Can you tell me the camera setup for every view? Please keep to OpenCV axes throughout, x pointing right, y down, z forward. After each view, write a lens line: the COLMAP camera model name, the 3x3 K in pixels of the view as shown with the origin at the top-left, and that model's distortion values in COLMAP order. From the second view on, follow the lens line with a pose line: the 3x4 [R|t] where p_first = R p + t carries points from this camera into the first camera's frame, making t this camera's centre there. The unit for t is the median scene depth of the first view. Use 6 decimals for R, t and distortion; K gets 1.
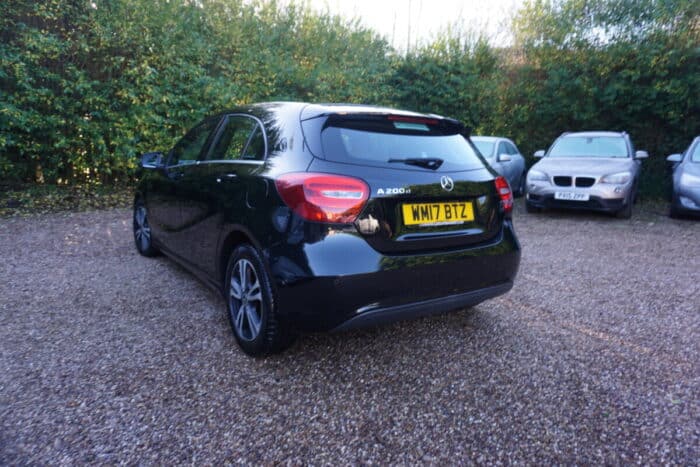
lens RADIAL K [[468.9, 0, 349.4], [0, 468.9, 228.9], [0, 0, 1]] dist [-0.051291, 0.040026]
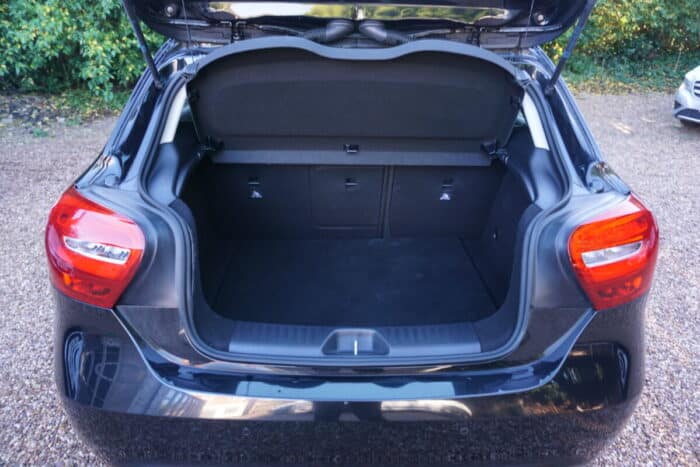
lens RADIAL K [[468.9, 0, 349.4], [0, 468.9, 228.9], [0, 0, 1]] dist [-0.051291, 0.040026]
pose [[0.832464, 0.203994, -0.515160, 0.146328], [-0.074013, 0.962367, 0.261480, -0.078129], [0.549114, -0.179545, 0.816234, 0.243875]]
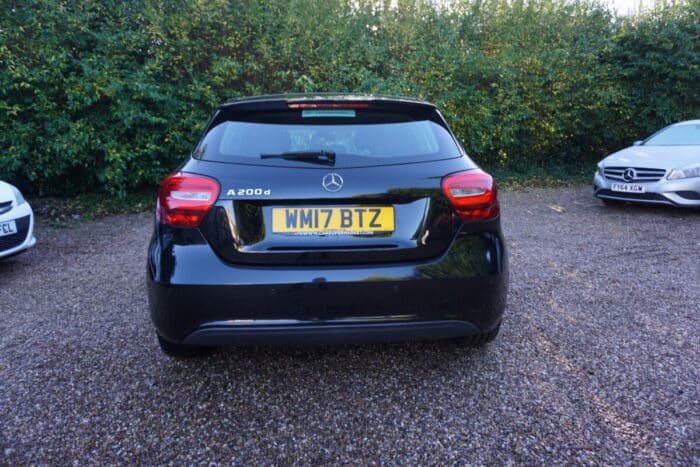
lens RADIAL K [[468.9, 0, 349.4], [0, 468.9, 228.9], [0, 0, 1]] dist [-0.051291, 0.040026]
pose [[0.859365, 0.040684, -0.509741, 0.231531], [-0.040474, 0.999114, 0.011508, -0.010632], [0.509758, 0.010741, 0.860251, 0.122174]]
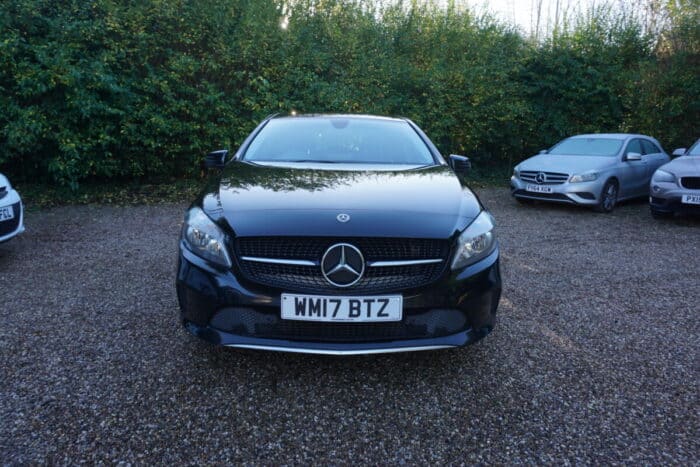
lens RADIAL K [[468.9, 0, 349.4], [0, 468.9, 228.9], [0, 0, 1]] dist [-0.051291, 0.040026]
pose [[0.943980, 0.045183, -0.326894, 0.167240], [-0.046505, 0.998911, 0.003775, 0.010820], [0.326709, 0.011639, 0.945053, -0.015989]]
